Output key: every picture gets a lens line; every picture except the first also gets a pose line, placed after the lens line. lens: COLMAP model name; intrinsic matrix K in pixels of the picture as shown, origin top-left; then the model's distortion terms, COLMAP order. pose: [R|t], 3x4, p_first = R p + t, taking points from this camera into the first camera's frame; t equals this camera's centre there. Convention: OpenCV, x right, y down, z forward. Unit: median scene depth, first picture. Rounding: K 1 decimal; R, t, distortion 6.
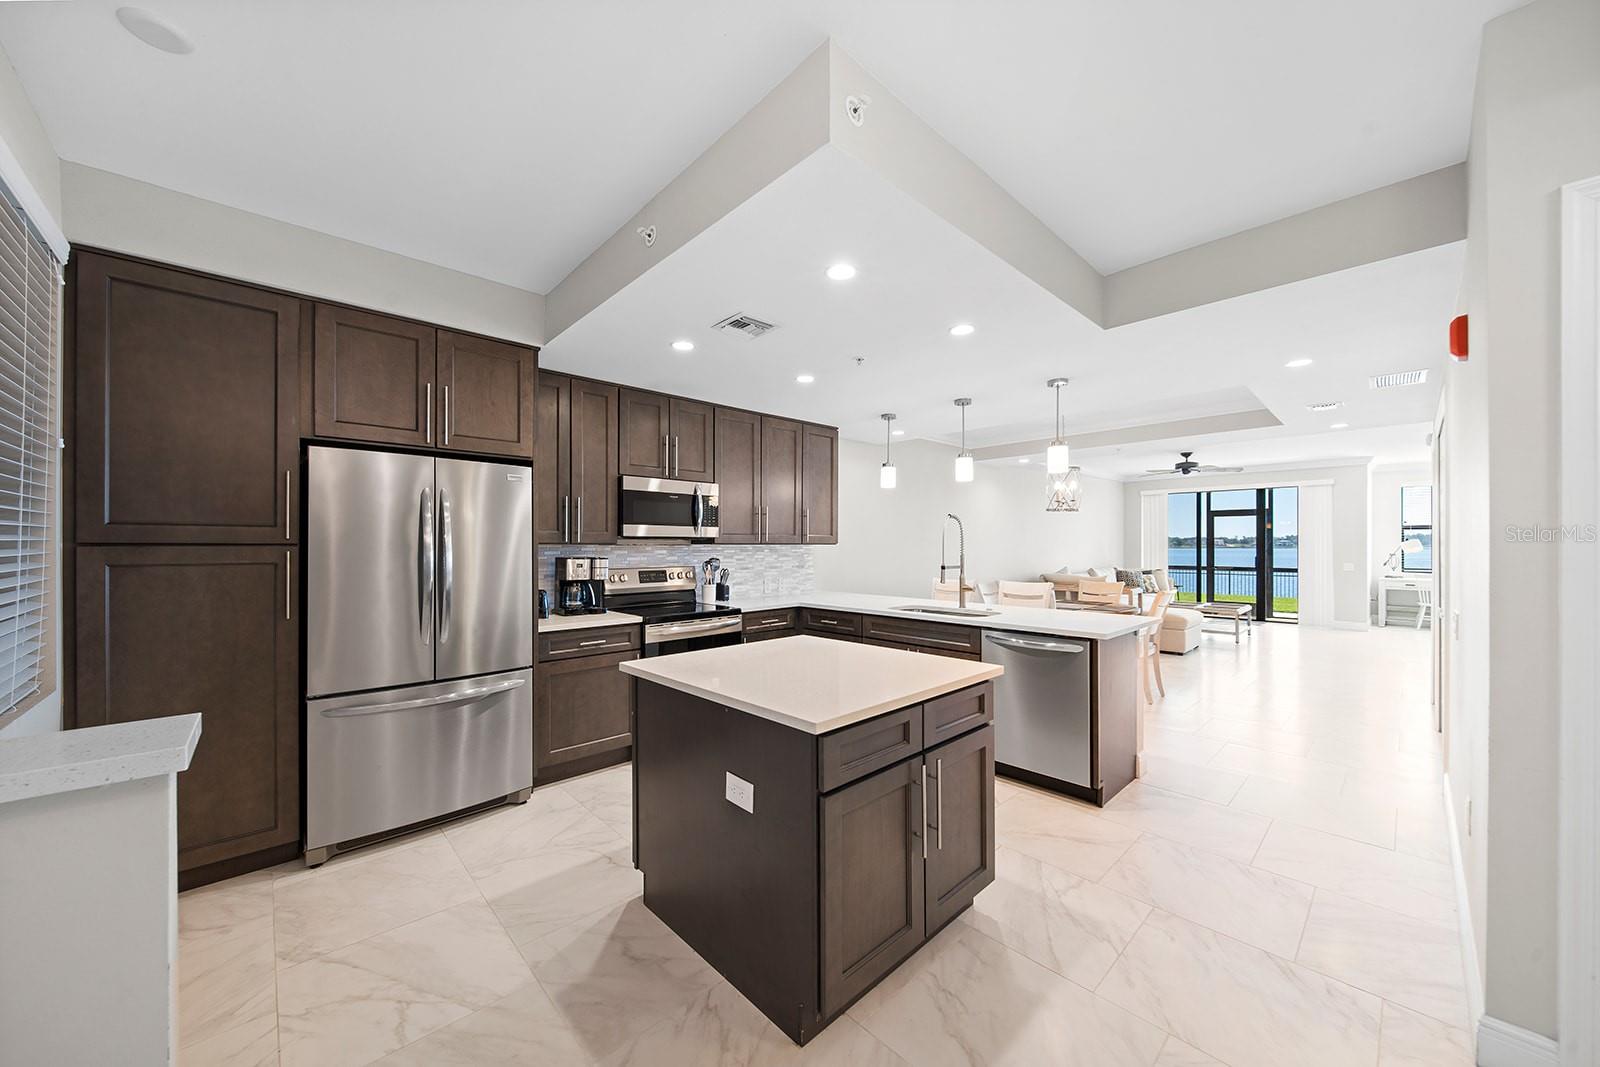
lens RADIAL K [[577.8, 0, 793.6], [0, 577.8, 544.8], [0, 0, 1]] dist [-0.003363, -0.000152]
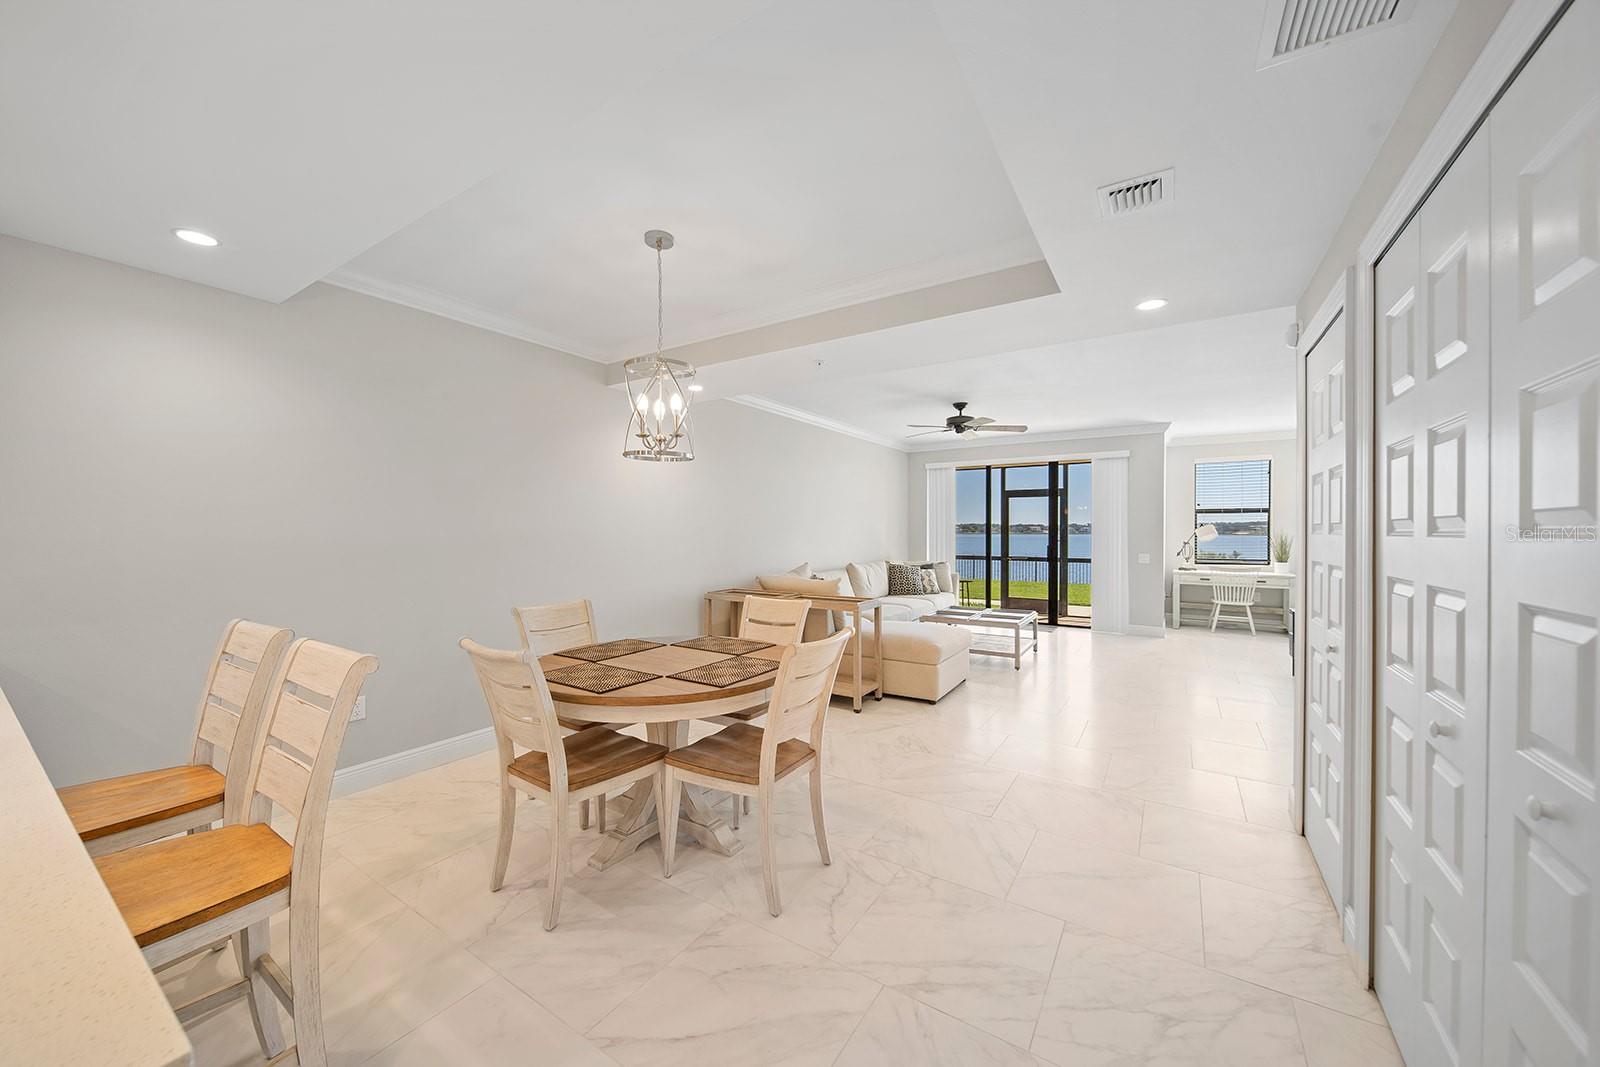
lens RADIAL K [[577.8, 0, 796.4], [0, 577.8, 534.1], [0, 0, 1]] dist [-0.003363, -0.000152]
pose [[0.970351, -0.001051, 0.241697, 0.279994], [-0.000039, 0.999990, 0.004502, 0.000934], [-0.241699, -0.004378, 0.970341, 0.316283]]
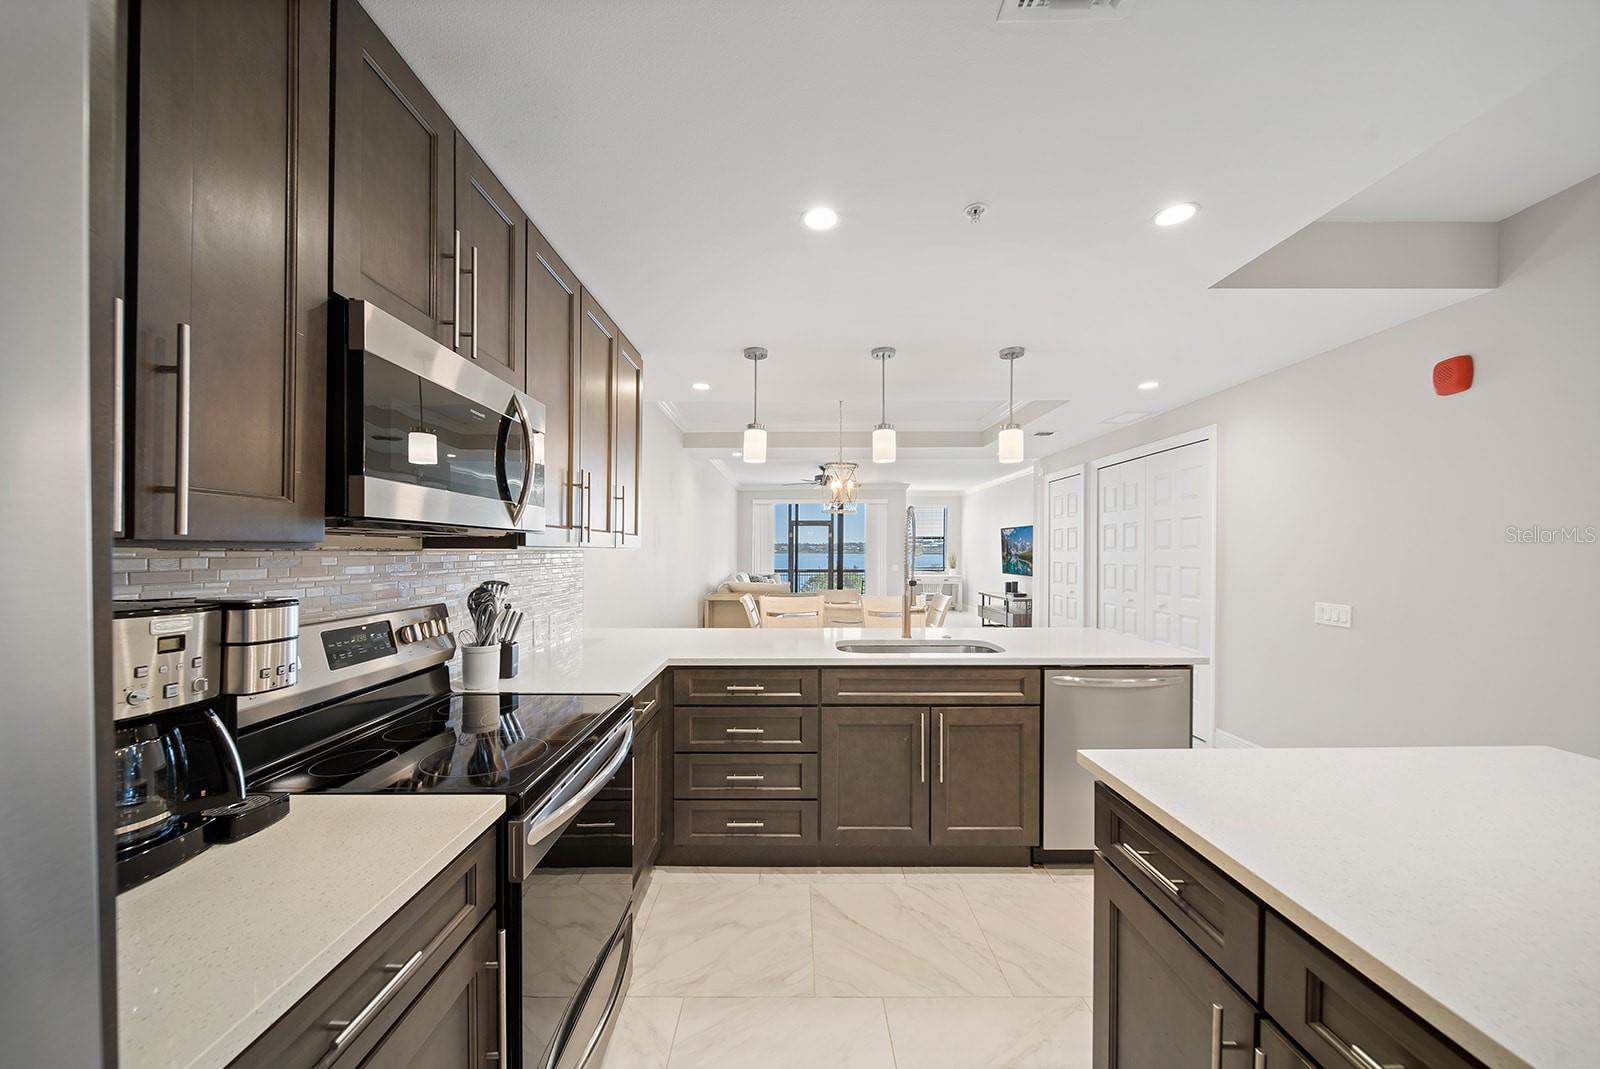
lens RADIAL K [[577.8, 0, 792.8], [0, 577.8, 548.7], [0, 0, 1]] dist [-0.003363, -0.000152]
pose [[0.684014, 0.001258, 0.729468, -0.144181], [0.001671, 0.999993, -0.003291, 0.000401], [-0.729467, 0.003470, 0.684007, 0.266364]]
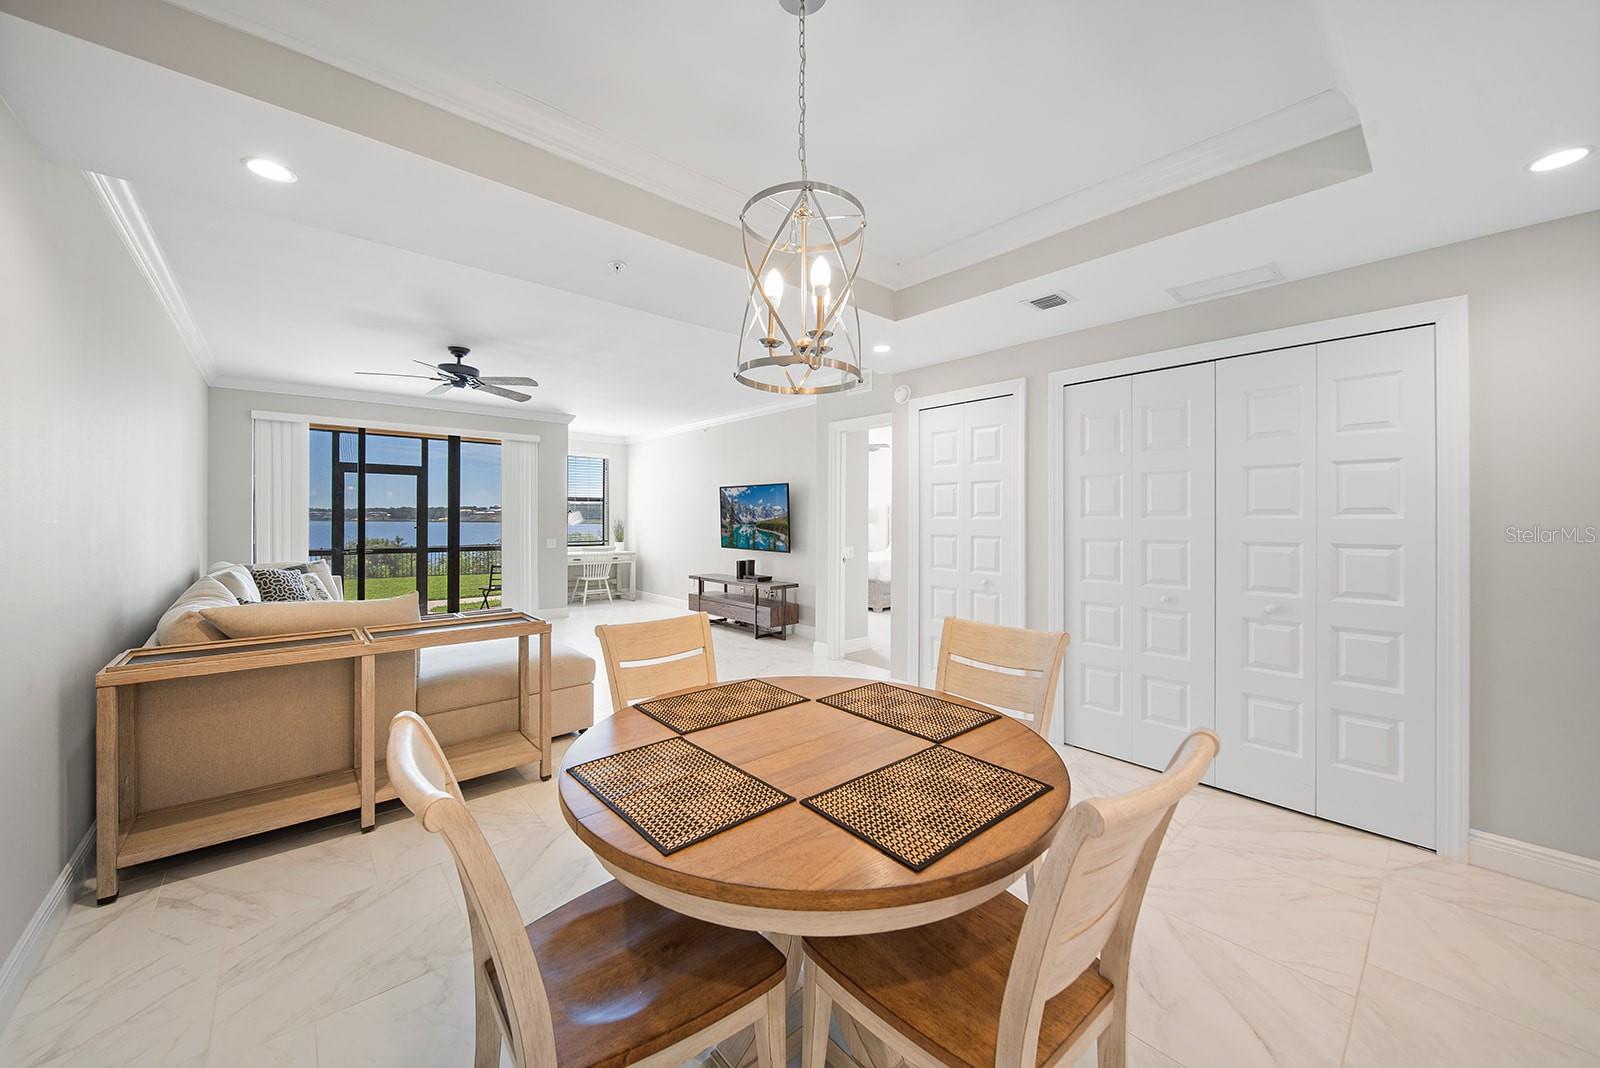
lens RADIAL K [[577.8, 0, 783.6], [0, 577.8, 526.2], [0, 0, 1]] dist [-0.003363, -0.000152]
pose [[0.040720, -0.016931, 0.999027, 0.133148], [0.000748, 0.999857, 0.016914, 0.000179], [-0.999170, 0.000059, 0.040727, 0.610951]]
